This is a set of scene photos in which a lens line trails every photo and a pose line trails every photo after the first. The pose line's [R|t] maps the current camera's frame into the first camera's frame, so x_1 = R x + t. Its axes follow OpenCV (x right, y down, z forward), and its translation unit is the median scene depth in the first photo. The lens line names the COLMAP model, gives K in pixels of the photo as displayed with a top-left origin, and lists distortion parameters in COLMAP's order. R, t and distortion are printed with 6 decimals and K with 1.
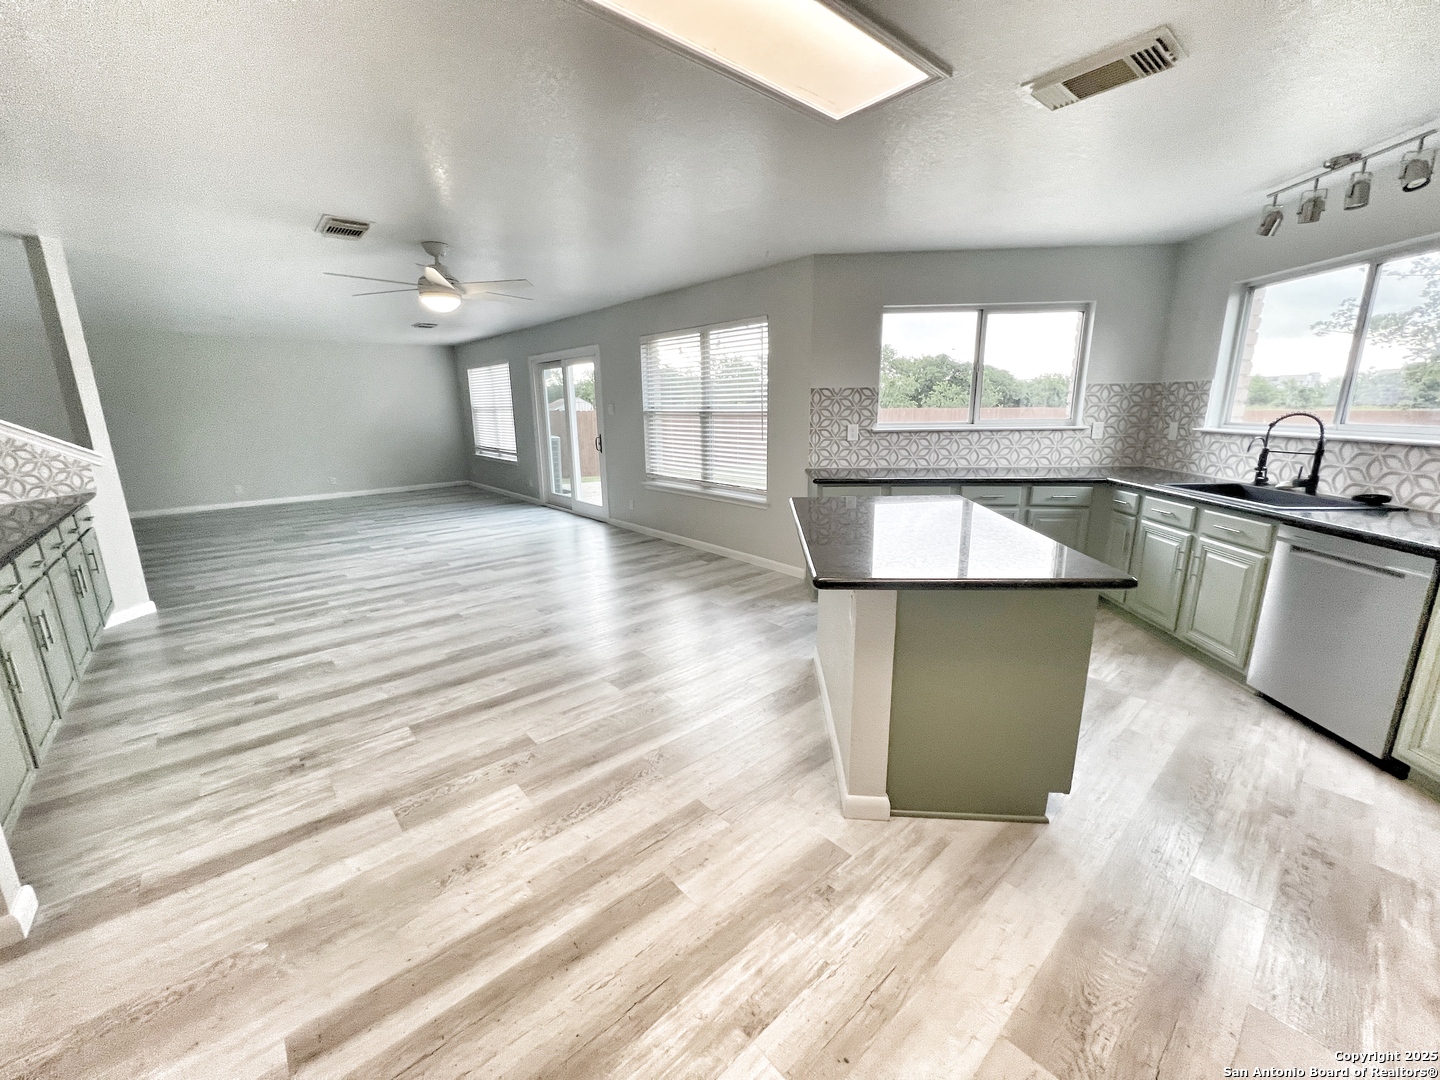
lens RADIAL K [[580.3, 0, 720.0], [0, 580.3, 540.0], [0, 0, 1]] dist [-0.000181, 0.001369]
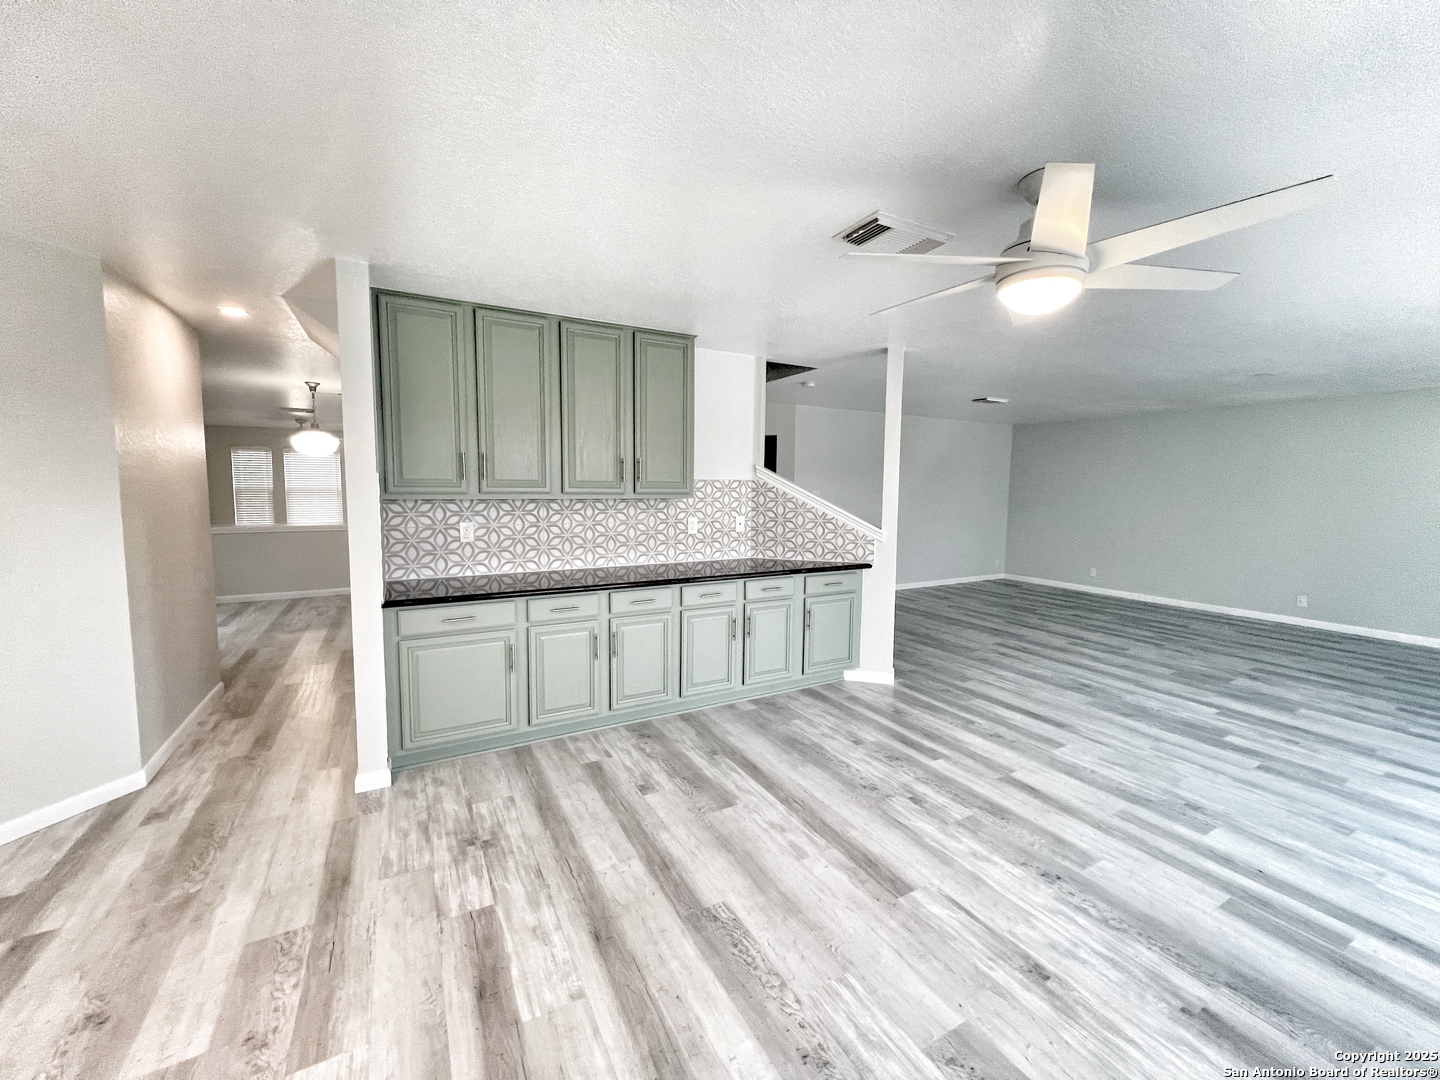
lens RADIAL K [[580.3, 0, 720.0], [0, 580.3, 540.0], [0, 0, 1]] dist [-0.000181, 0.001369]
pose [[-0.212875, 0.112152, -0.970622, 0.071873], [-0.231148, 0.959412, 0.161551, -0.258413], [0.949345, 0.258747, -0.178311, 0.985470]]
